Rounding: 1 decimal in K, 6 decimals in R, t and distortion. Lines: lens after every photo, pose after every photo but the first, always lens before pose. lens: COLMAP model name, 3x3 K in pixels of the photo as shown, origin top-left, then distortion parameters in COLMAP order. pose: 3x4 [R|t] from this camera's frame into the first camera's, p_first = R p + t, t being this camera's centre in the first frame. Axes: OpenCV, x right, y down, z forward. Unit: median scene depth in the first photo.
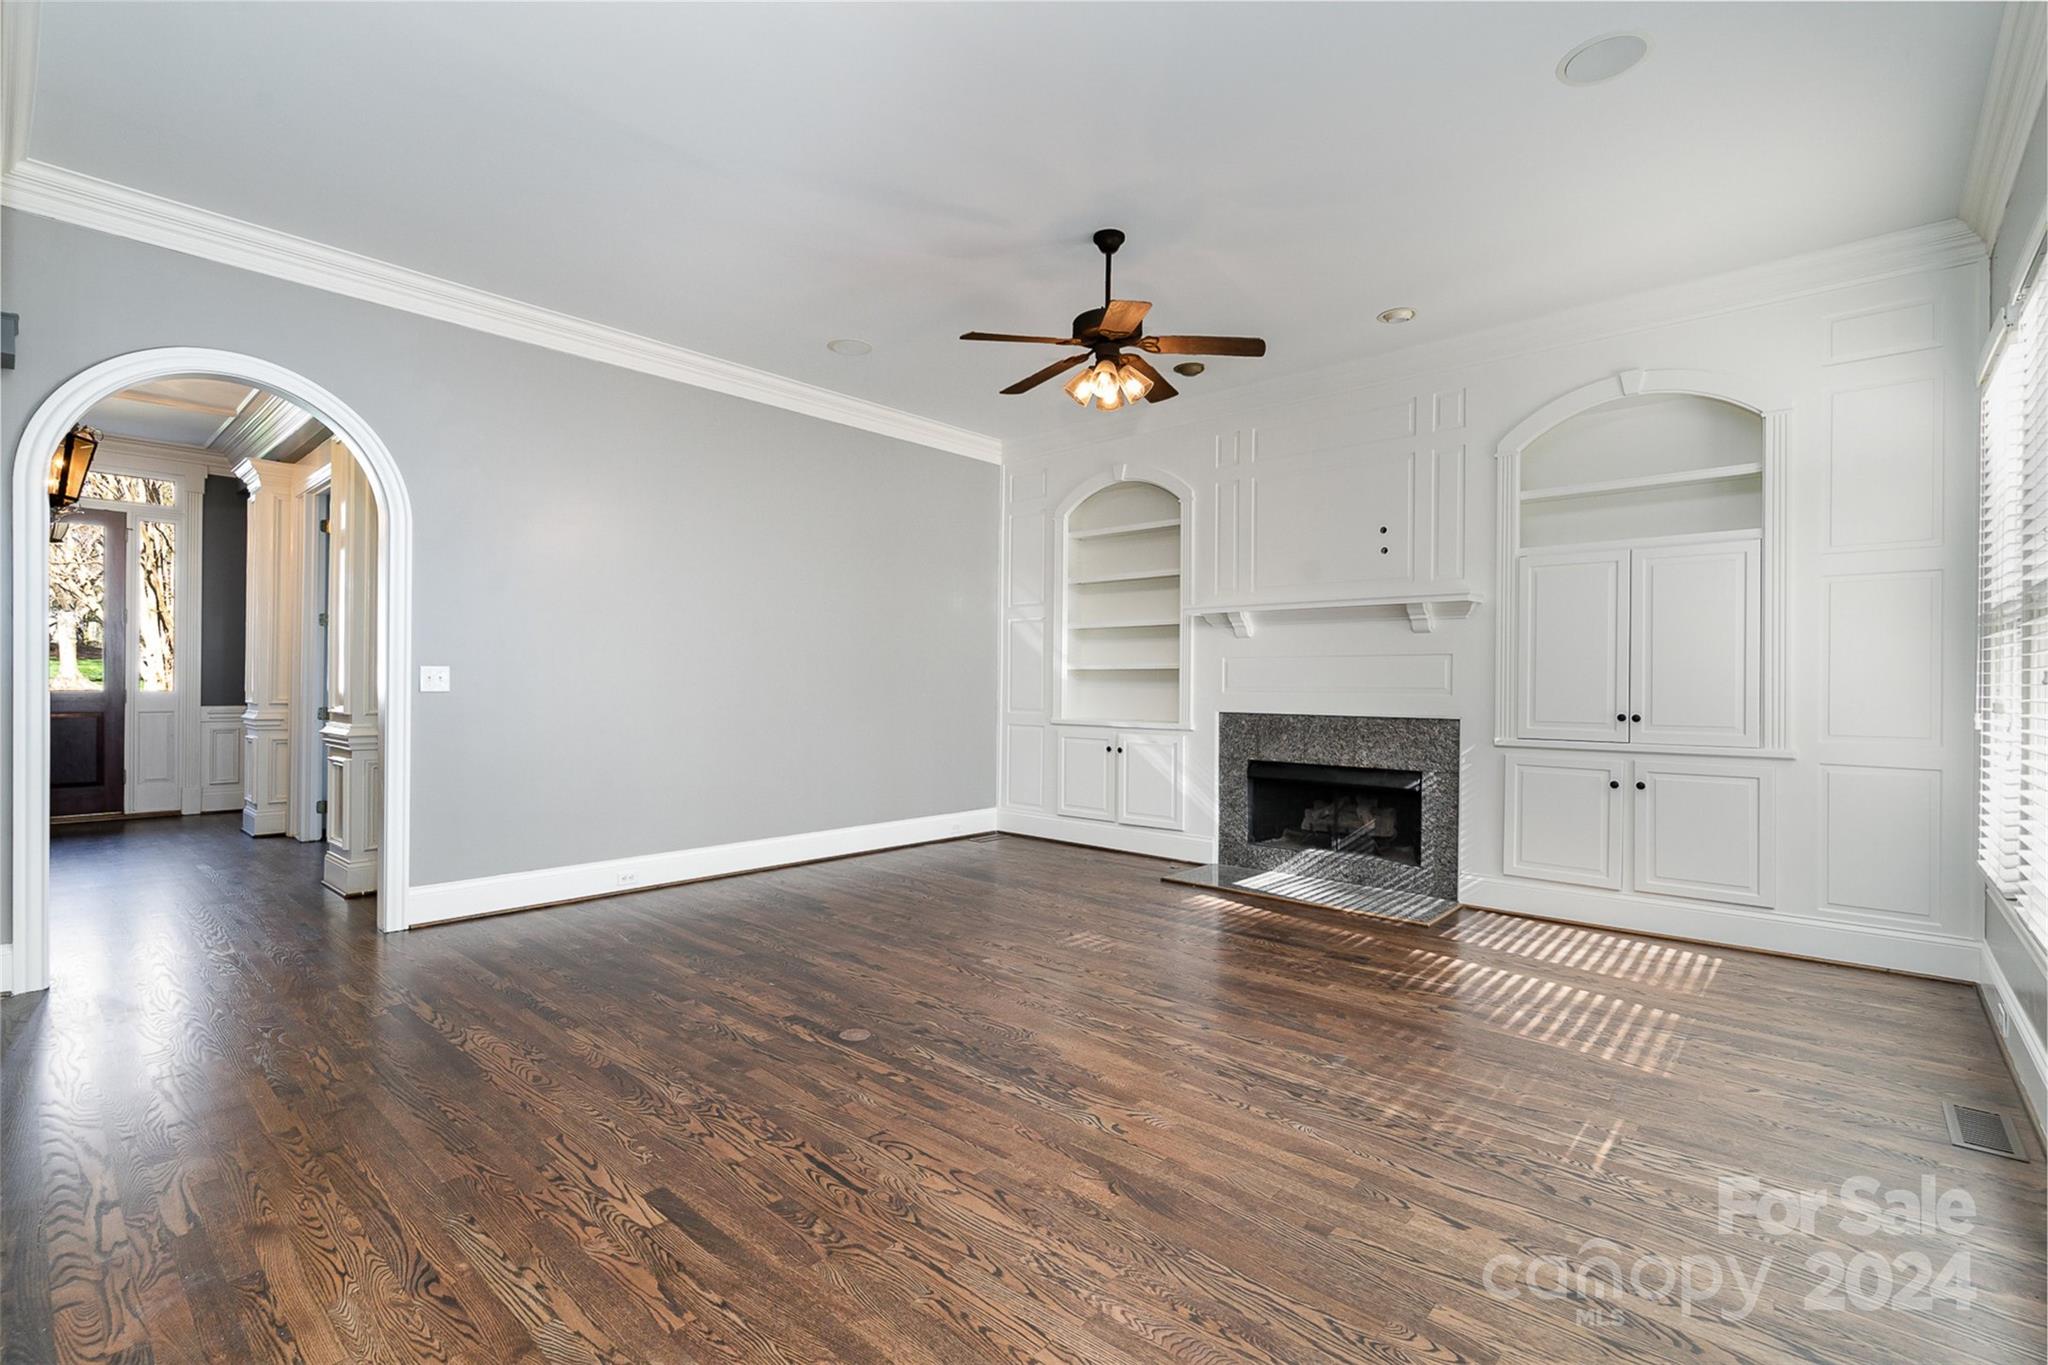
lens RADIAL K [[921.6, 0, 1010.4], [0, 921.6, 681.4], [0, 0, 1]] dist [-0.009357, 0.001270]
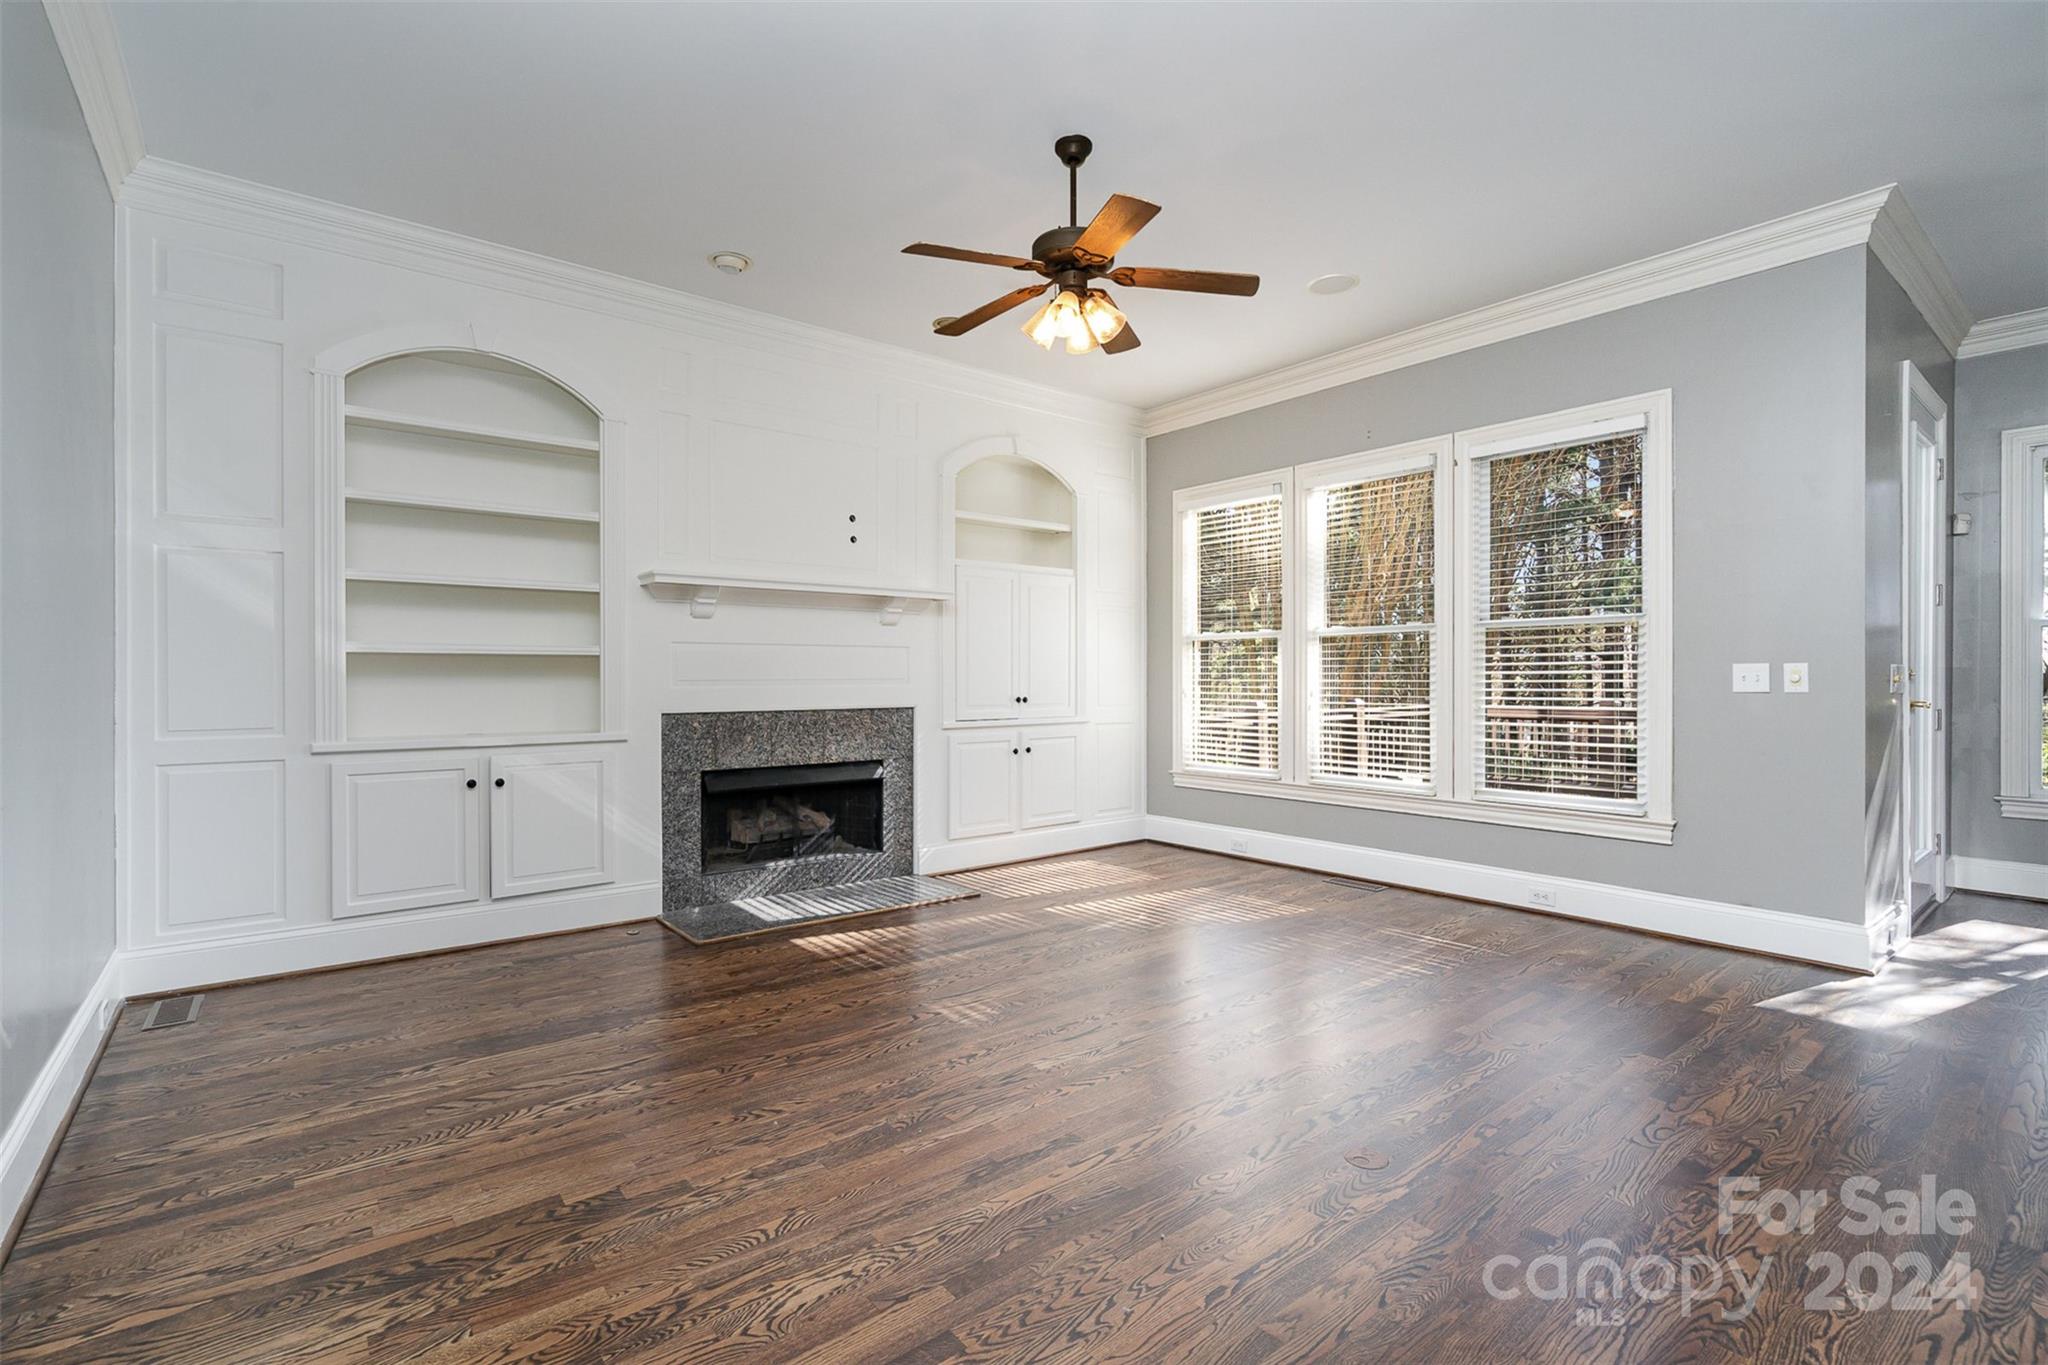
lens RADIAL K [[921.6, 0, 1010.0], [0, 921.6, 678.3], [0, 0, 1]] dist [-0.009357, 0.001270]
pose [[0.169279, -0.008296, 0.985533, -0.546725], [0.002853, 0.999965, 0.007927, -0.001214], [-0.985564, 0.001470, 0.169297, 0.679792]]
